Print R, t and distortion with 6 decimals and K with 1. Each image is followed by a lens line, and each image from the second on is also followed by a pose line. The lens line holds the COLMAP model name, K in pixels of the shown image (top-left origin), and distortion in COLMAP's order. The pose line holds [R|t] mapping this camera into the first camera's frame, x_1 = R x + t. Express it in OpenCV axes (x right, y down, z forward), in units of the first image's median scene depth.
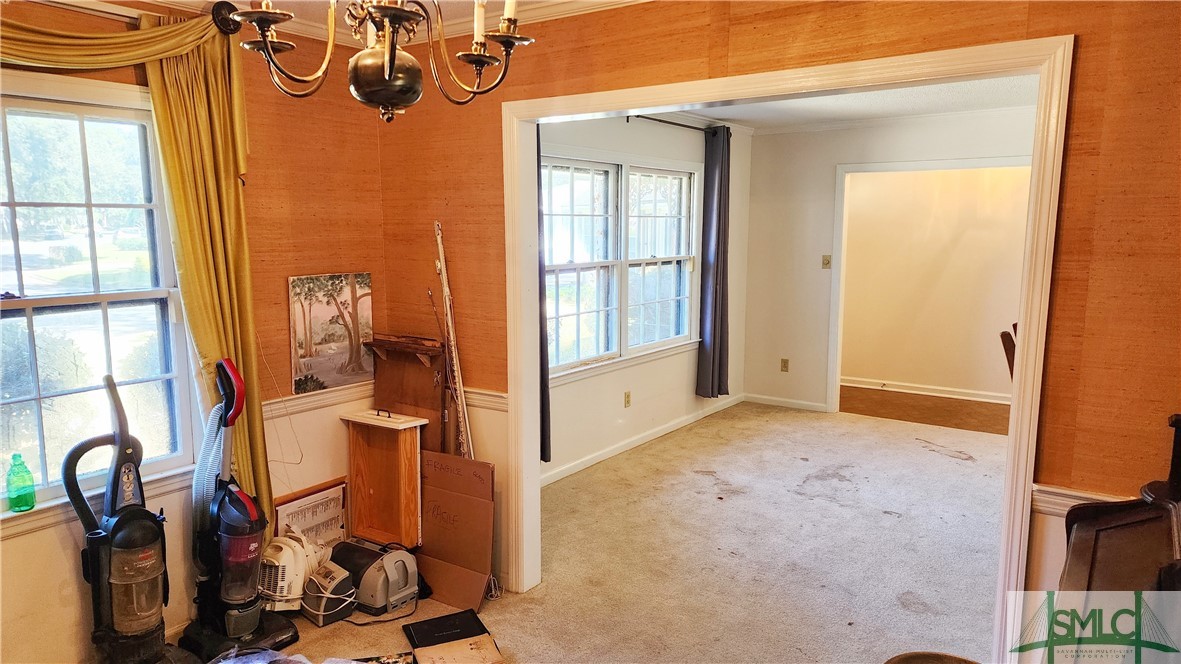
lens RADIAL K [[790.6, 0, 590.8], [0, 790.6, 339.1], [0, 0, 1]] dist [0.044386, -0.001888]
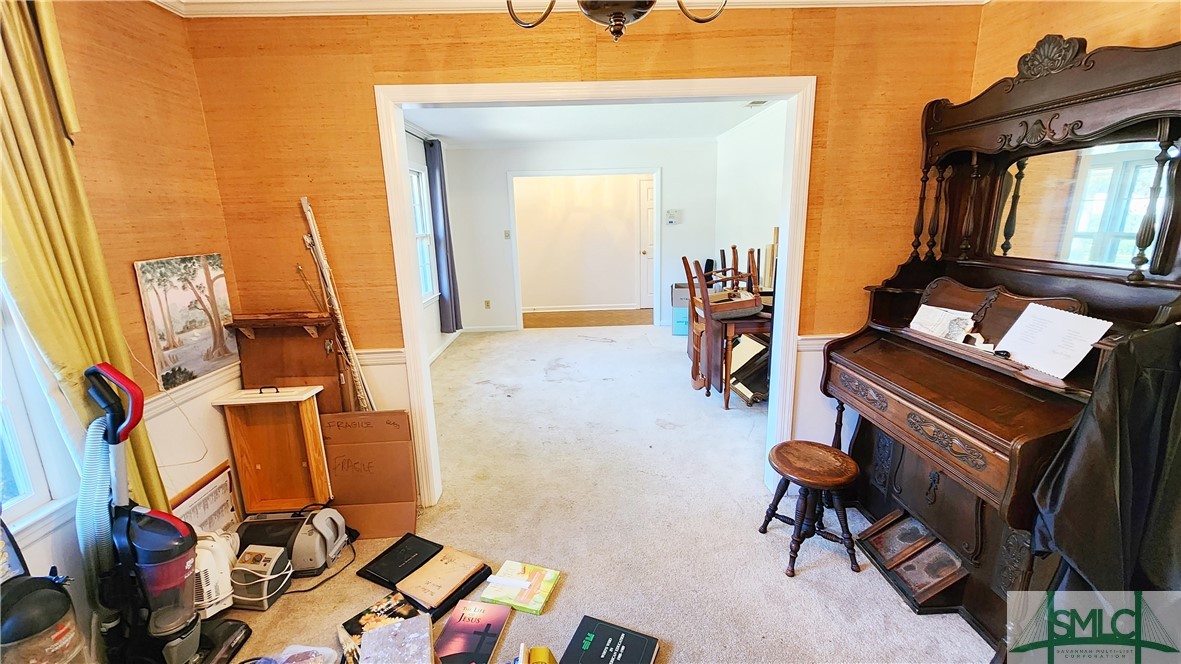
lens RADIAL K [[484.1, 0, 590.8], [0, 484.1, 324.5], [0, 0, 1]] dist [0.000271, -0.000122]
pose [[0.797056, -0.154381, 0.583840, -0.288169], [0.114577, 0.987871, 0.104796, -0.007738], [-0.592937, -0.016634, 0.805077, 0.258037]]
